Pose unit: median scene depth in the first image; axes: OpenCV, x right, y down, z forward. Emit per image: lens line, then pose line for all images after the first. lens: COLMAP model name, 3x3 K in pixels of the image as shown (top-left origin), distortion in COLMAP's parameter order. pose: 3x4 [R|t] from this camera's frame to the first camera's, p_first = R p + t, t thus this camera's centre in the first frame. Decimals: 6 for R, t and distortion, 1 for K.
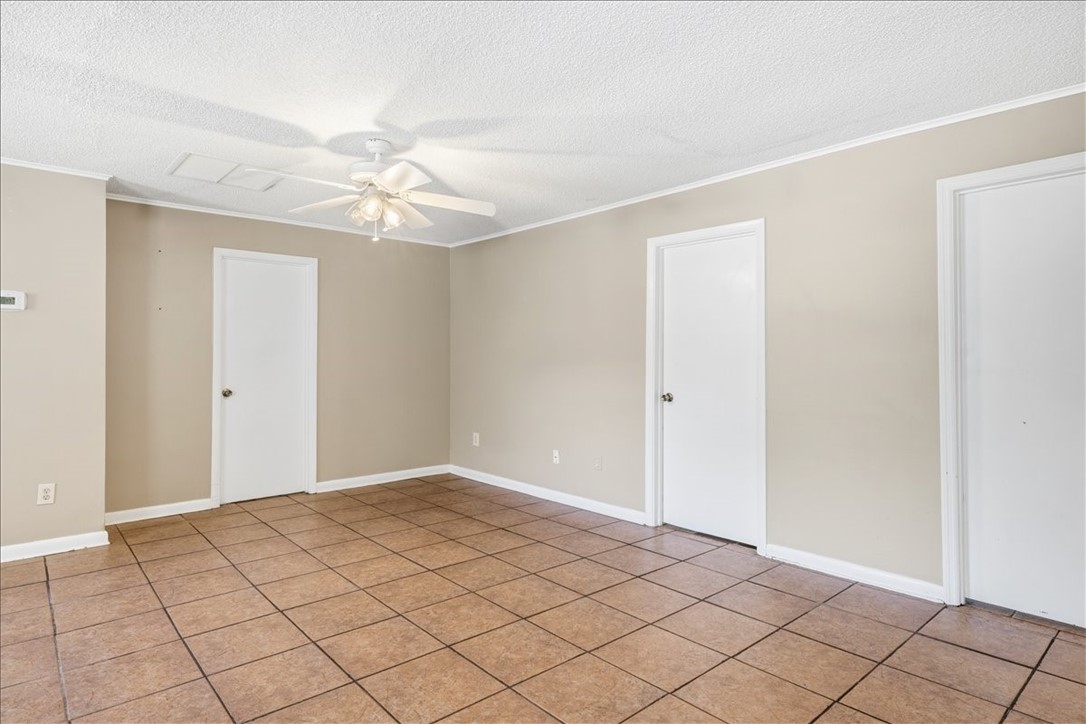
lens RADIAL K [[595.0, 0, 535.5], [0, 595.0, 347.8], [0, 0, 1]] dist [0.000778, 0.000064]
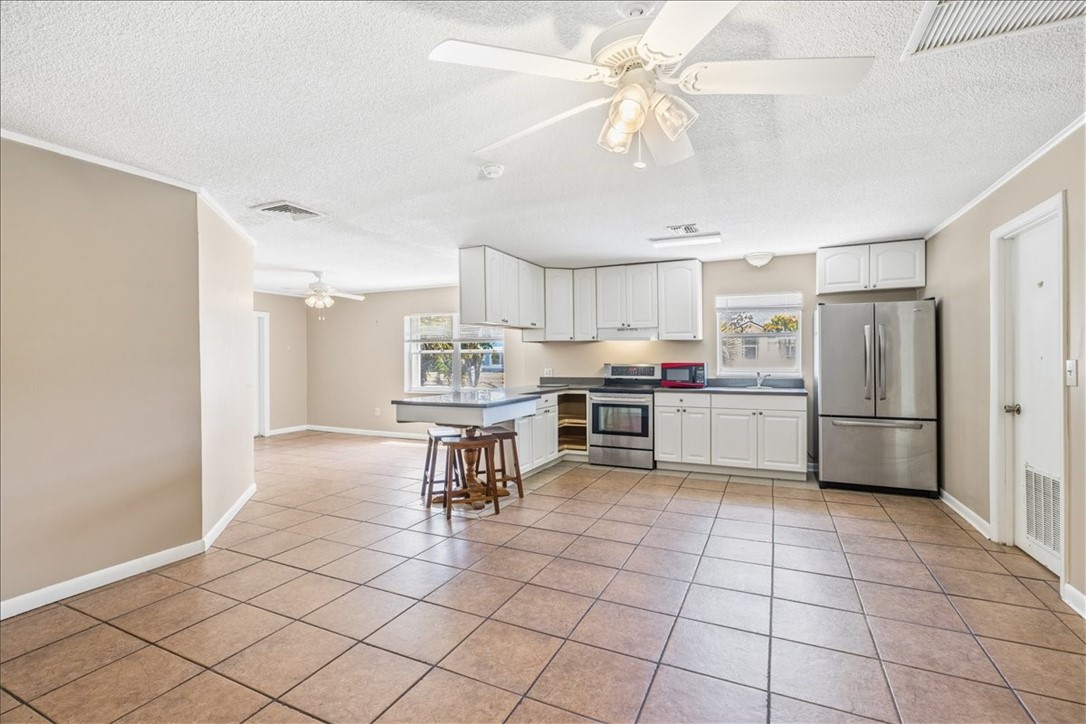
lens RADIAL K [[493.3, 0, 539.3], [0, 493.3, 360.1], [0, 0, 1]] dist [-0.000645, 0.000118]
pose [[-0.920719, 0.007386, -0.390156, 0.004954], [0.012215, 0.999876, -0.009897, 0.006419], [0.390035, -0.013878, -0.920696, 1.225674]]
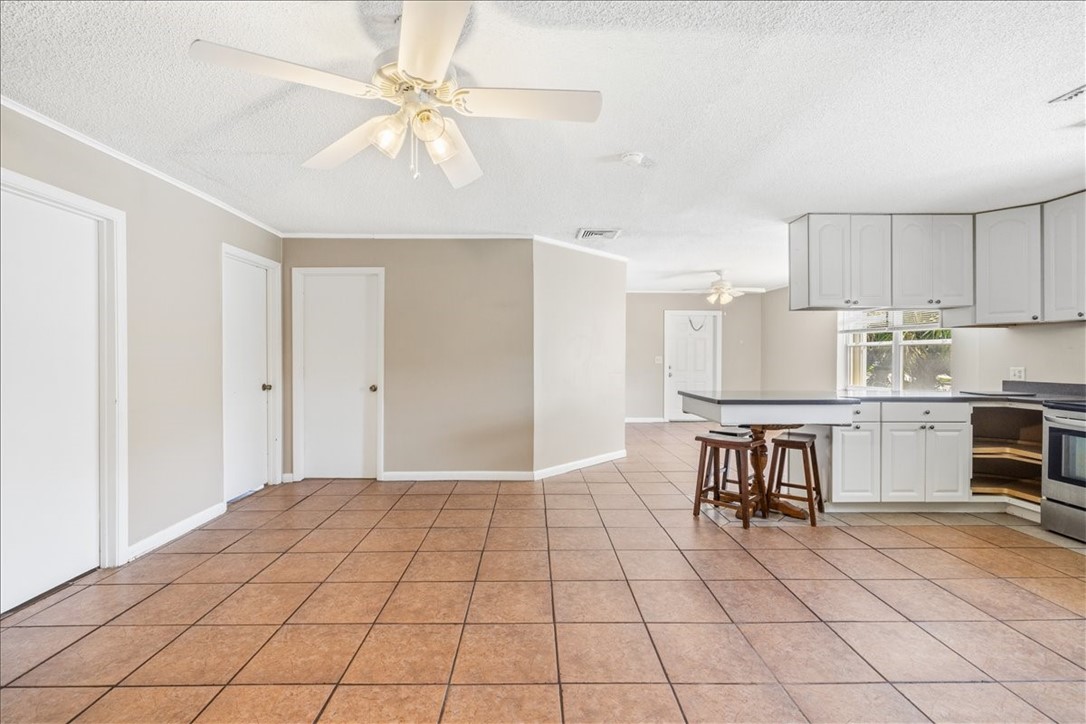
lens RADIAL K [[487.0, 0, 538.0], [0, 487.0, 359.3], [0, 0, 1]] dist [-0.002575, 0.000160]
pose [[-0.759553, -0.005055, 0.650426, -0.628024], [-0.009725, 0.999946, -0.003585, 0.016405], [-0.650373, -0.009048, -0.759561, 1.155644]]
